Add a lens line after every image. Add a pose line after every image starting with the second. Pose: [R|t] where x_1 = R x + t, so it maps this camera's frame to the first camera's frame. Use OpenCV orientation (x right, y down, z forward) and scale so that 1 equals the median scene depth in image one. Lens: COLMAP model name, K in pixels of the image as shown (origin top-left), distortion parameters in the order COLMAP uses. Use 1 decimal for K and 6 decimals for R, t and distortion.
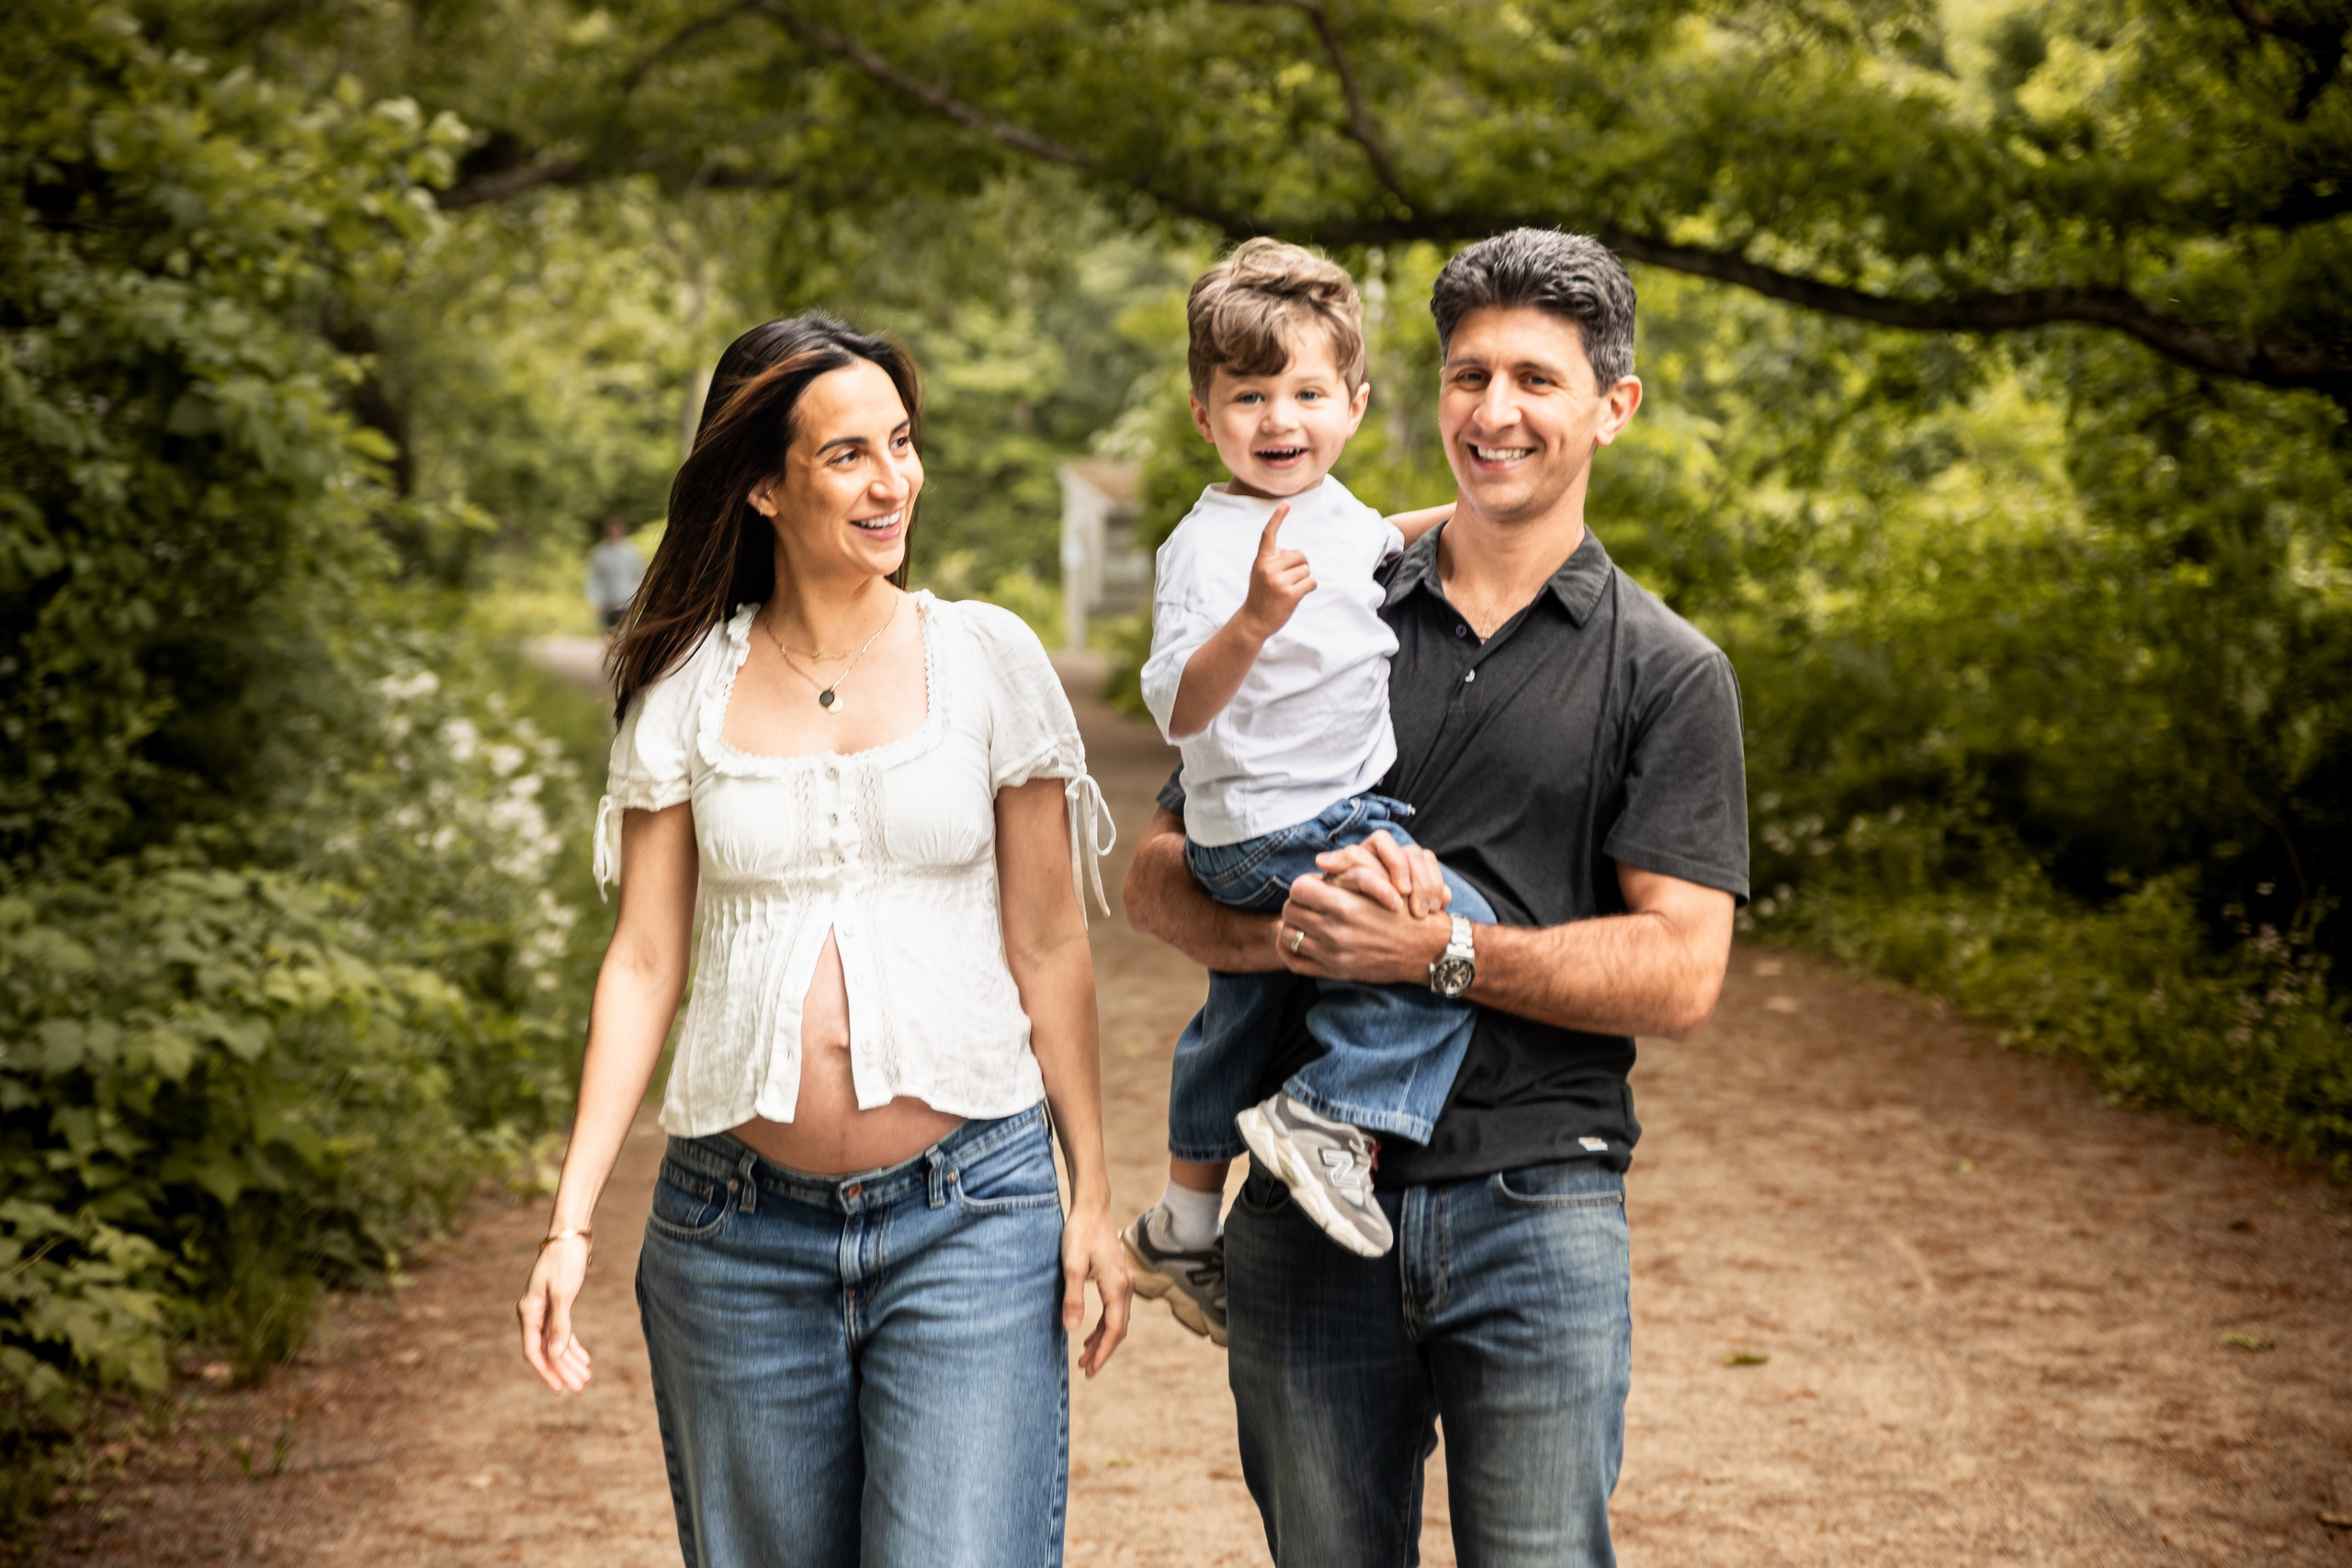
lens RADIAL K [[4800.4, 0, 1177.7], [0, 4800.4, 779.8], [0, 0, 1]] dist [-0.296883, 0.000000]
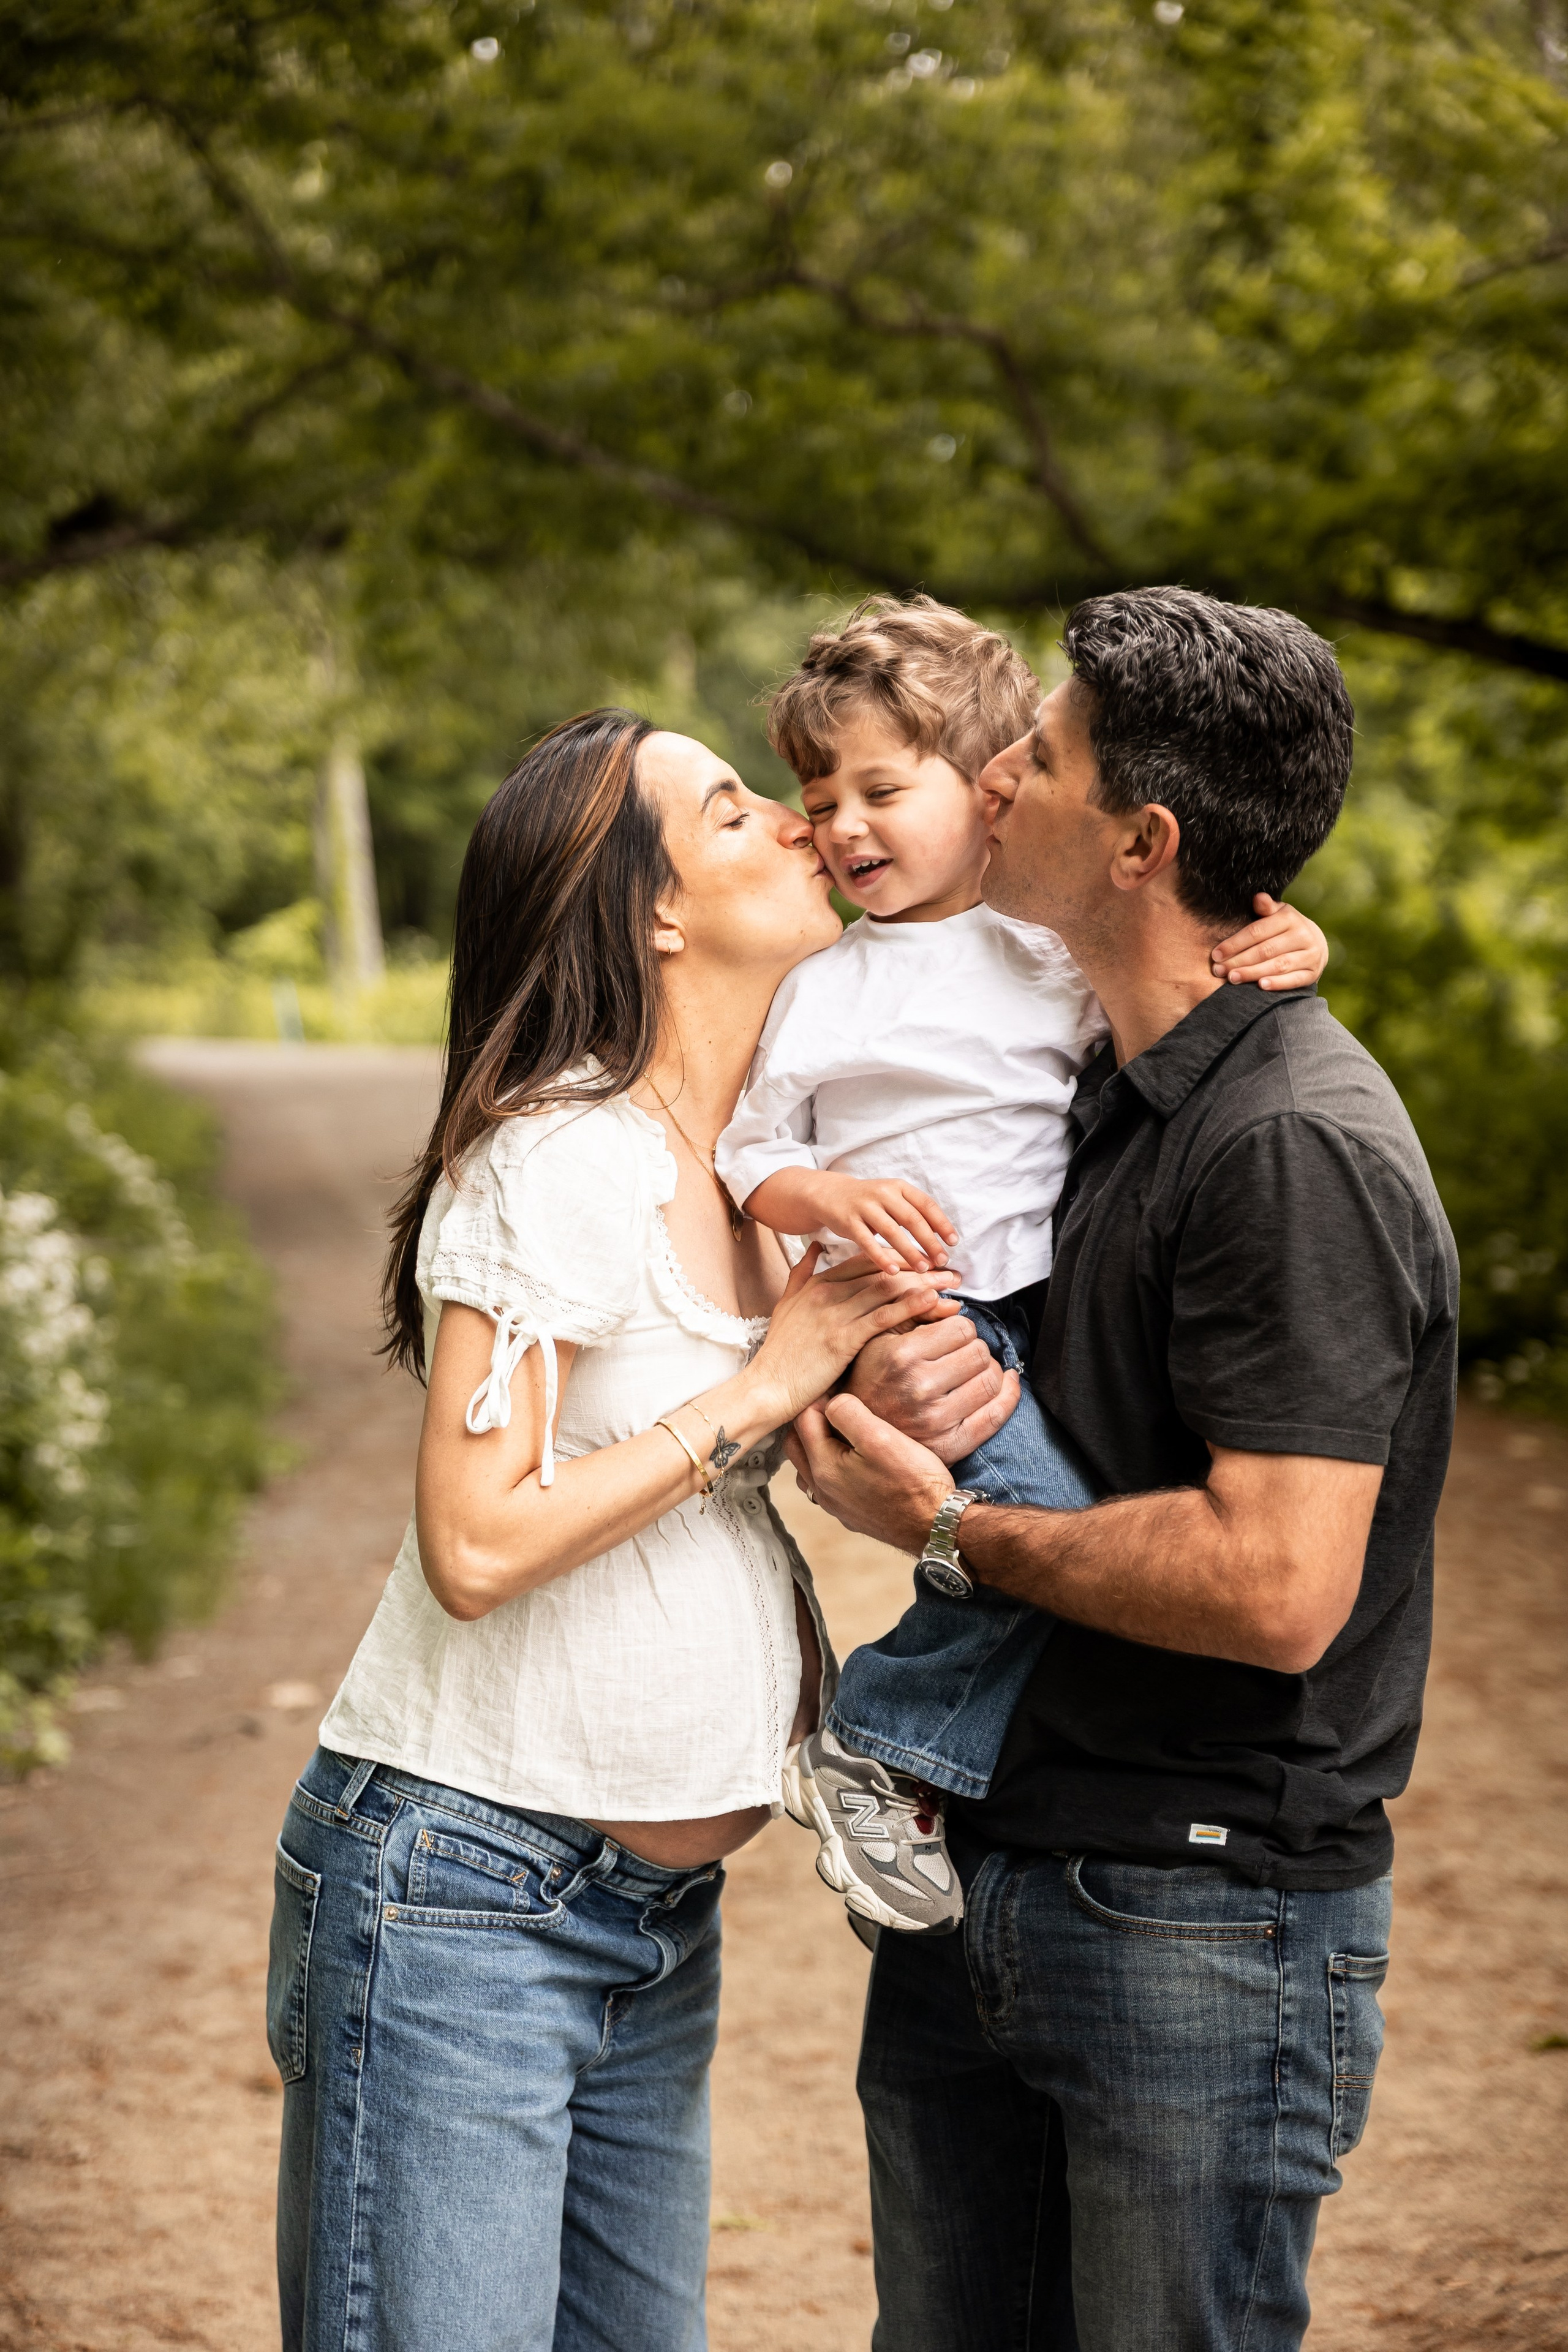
lens RADIAL K [[4800.9, 0, 781.2], [0, 4800.9, 1183.8], [0, 0, 1]] dist [-0.296883, 0.000000]
pose [[0.999881, 0.001560, -0.015328, 0.002849], [-0.001496, 0.999990, 0.004231, -0.009251], [0.015334, -0.004208, 0.999874, 0.117631]]
